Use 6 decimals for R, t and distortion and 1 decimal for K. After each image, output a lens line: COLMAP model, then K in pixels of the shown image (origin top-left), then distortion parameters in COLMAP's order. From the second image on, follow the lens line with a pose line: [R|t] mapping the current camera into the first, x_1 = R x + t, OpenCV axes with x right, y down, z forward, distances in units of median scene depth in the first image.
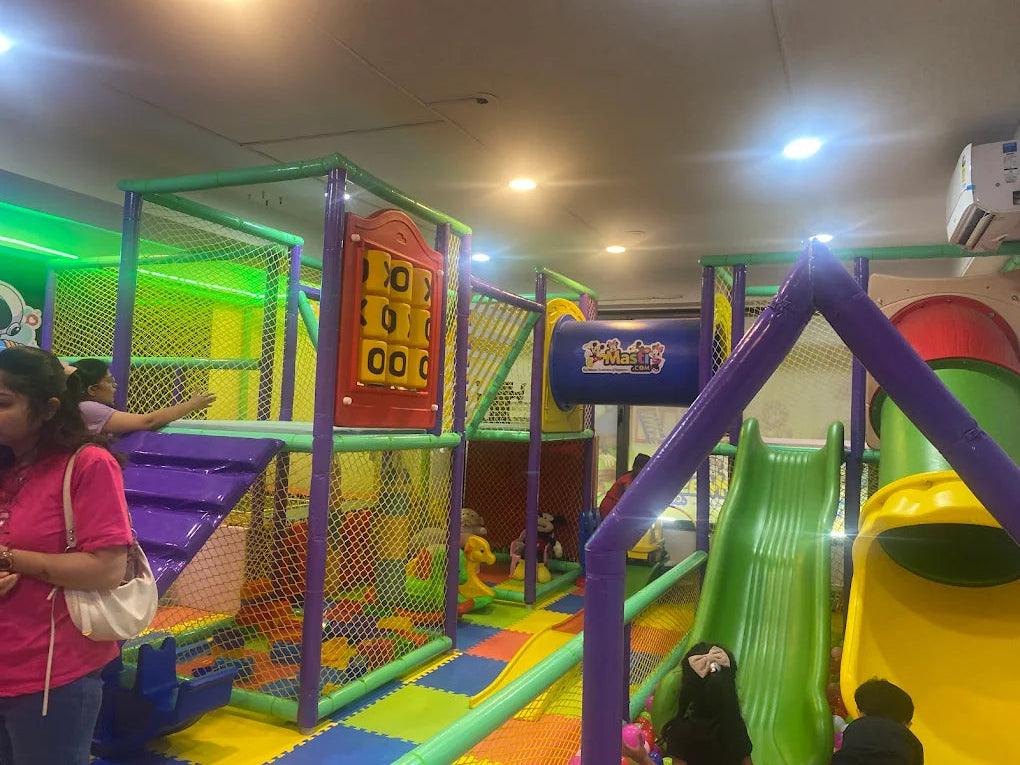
lens RADIAL K [[740.8, 0, 510.0], [0, 740.8, 382.5], [0, 0, 1]] dist [0.017267, -0.003769]
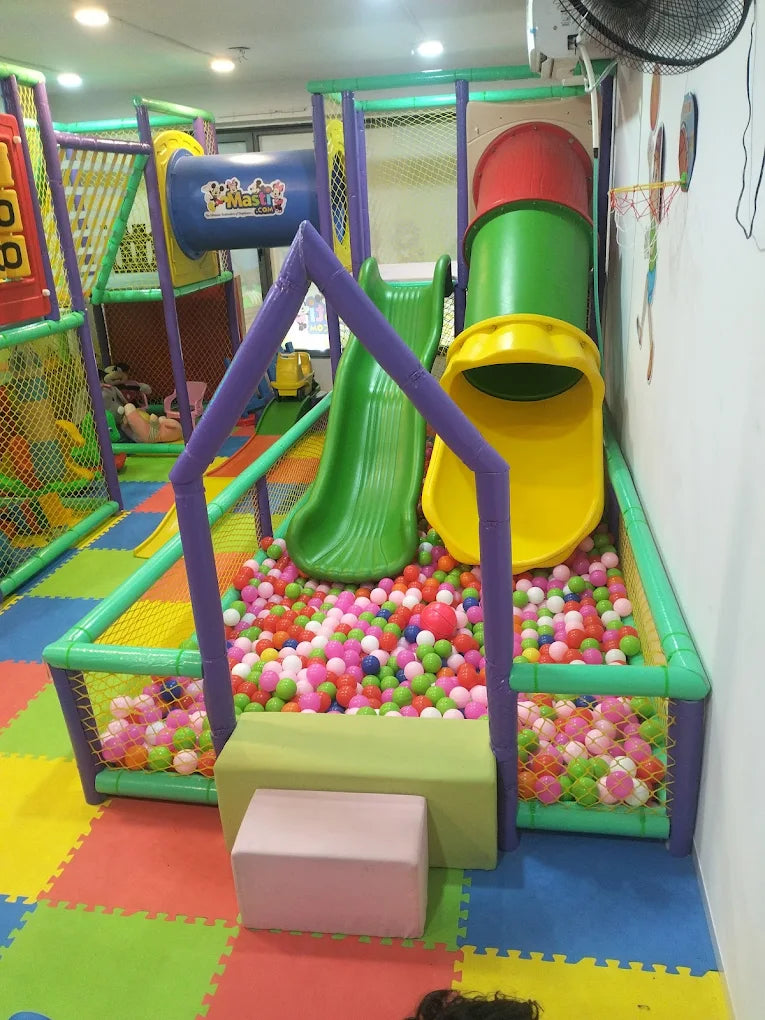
lens RADIAL K [[775.1, 0, 382.5], [0, 775.1, 510.0], [0, 0, 1]] dist [0.004214, -0.000510]
pose [[0.963483, -0.171310, 0.205799, 0.048457], [0.072629, 0.906949, 0.414932, -0.072978], [-0.257731, -0.384832, 0.886272, -0.096107]]
